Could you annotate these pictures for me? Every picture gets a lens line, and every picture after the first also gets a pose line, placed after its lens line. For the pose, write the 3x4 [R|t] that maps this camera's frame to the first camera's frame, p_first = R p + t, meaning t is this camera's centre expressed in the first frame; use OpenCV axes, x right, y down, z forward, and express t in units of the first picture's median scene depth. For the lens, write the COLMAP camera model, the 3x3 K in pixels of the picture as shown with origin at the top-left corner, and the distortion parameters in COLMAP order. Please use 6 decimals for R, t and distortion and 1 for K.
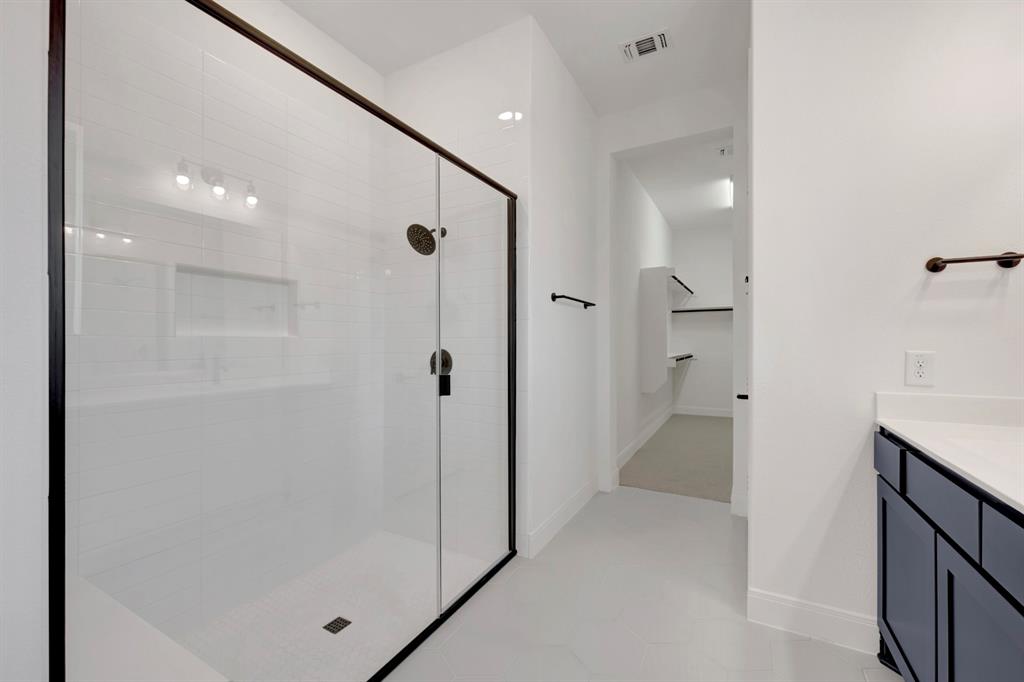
lens RADIAL K [[422.3, 0, 517.8], [0, 422.3, 341.5], [0, 0, 1]] dist [0.002798, 0.000142]
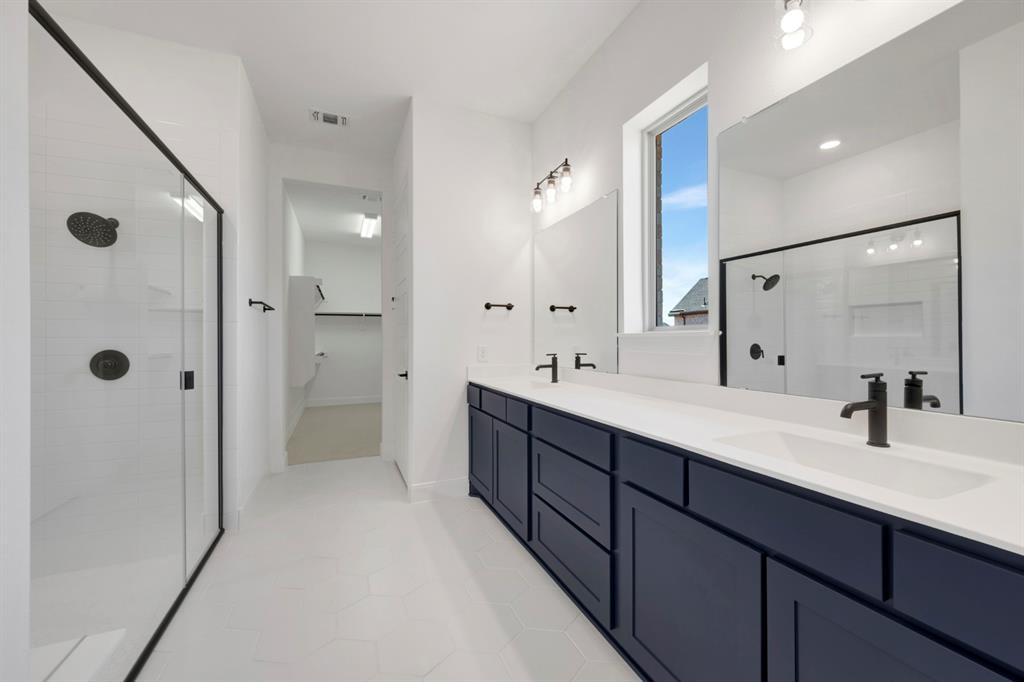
lens RADIAL K [[409.2, 0, 516.9], [0, 409.2, 338.6], [0, 0, 1]] dist [0.005786, 0.000186]
pose [[0.623647, 0.003032, 0.781700, -0.361460], [0.002187, 0.999982, -0.005624, 0.000457], [-0.781703, 0.005216, 0.623629, -0.275809]]
